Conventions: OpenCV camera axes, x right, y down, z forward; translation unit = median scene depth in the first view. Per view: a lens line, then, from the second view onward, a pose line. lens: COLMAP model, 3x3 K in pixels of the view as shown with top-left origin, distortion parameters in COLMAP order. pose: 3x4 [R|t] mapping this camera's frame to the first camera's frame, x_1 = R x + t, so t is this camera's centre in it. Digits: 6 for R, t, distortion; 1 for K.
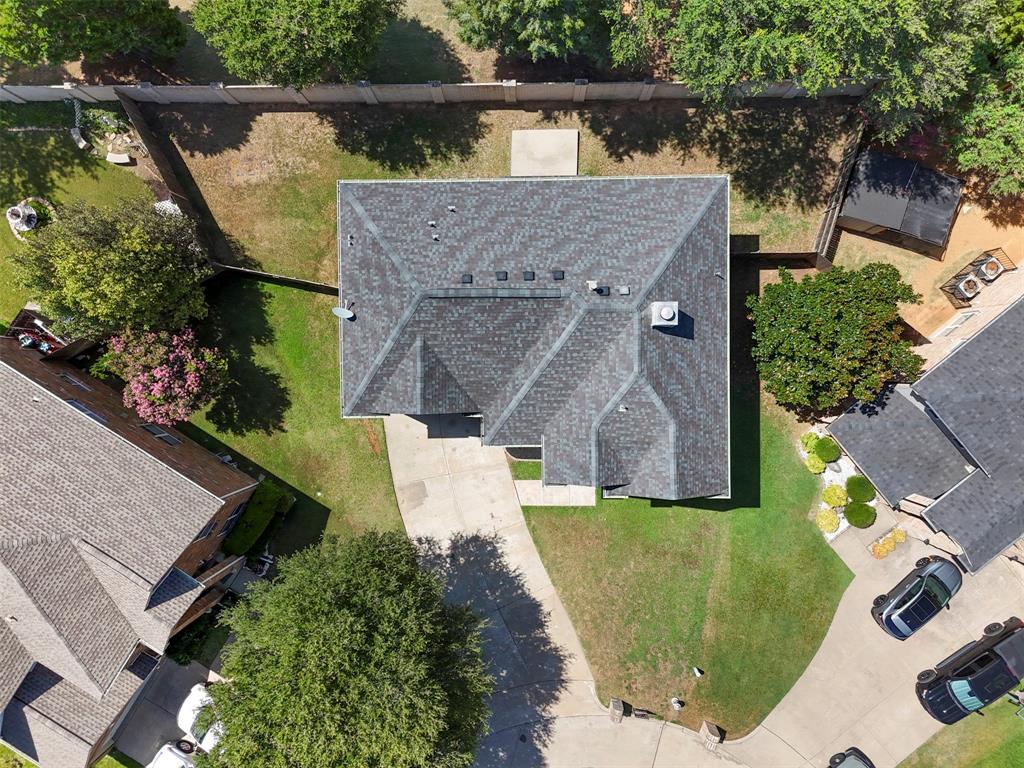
lens RADIAL K [[761.7, 0, 518.2], [0, 761.7, 375.7], [0, 0, 1]] dist [0.077734, -0.085620]
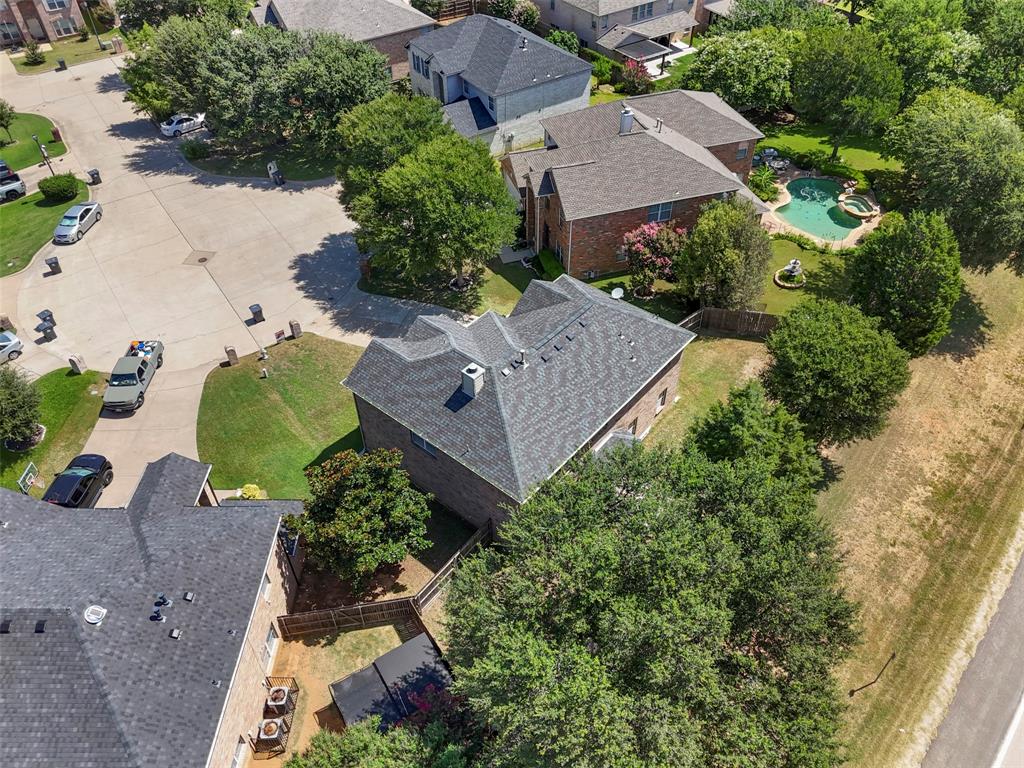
lens RADIAL K [[761.7, 0, 518.2], [0, 761.7, 375.7], [0, 0, 1]] dist [0.077734, -0.085620]
pose [[-0.646749, 0.548886, -0.529565, 0.658006], [-0.762512, -0.449808, 0.465024, -0.592570], [0.017043, 0.704554, 0.709445, 0.034312]]
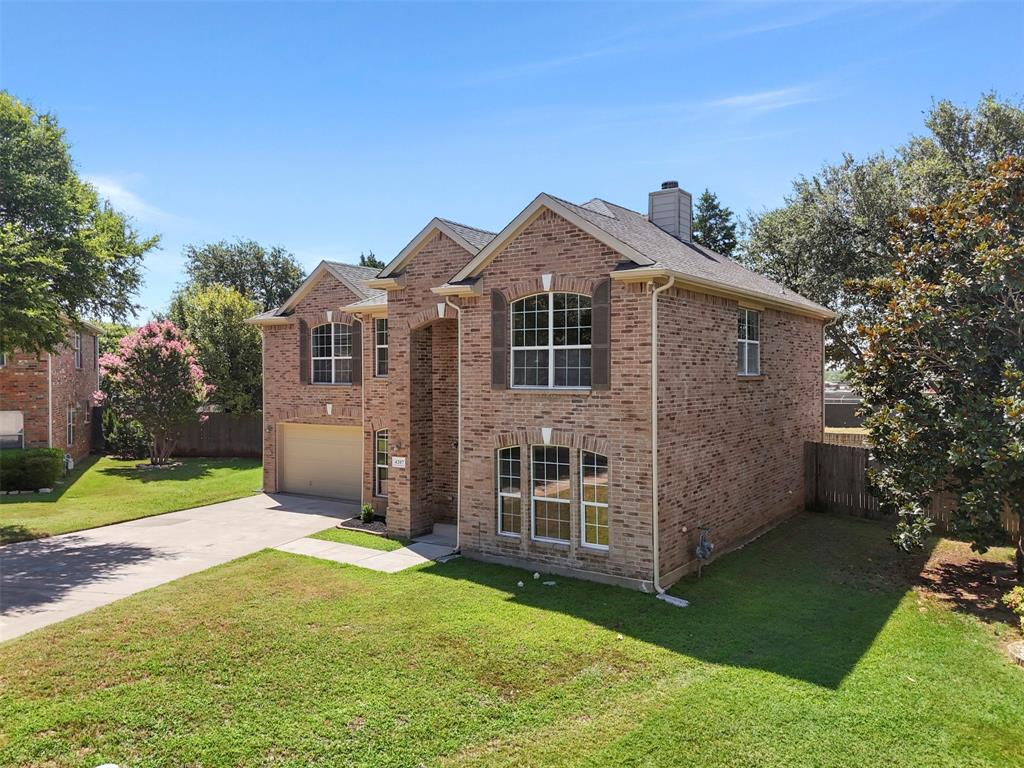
lens RADIAL K [[761.7, 0, 518.2], [0, 761.7, 375.7], [0, 0, 1]] dist [0.077734, -0.085620]
pose [[0.818676, 0.034699, -0.573206, 0.377917], [-0.573470, -0.002768, -0.819222, 0.456535], [-0.030013, 0.999394, 0.017633, 0.890479]]
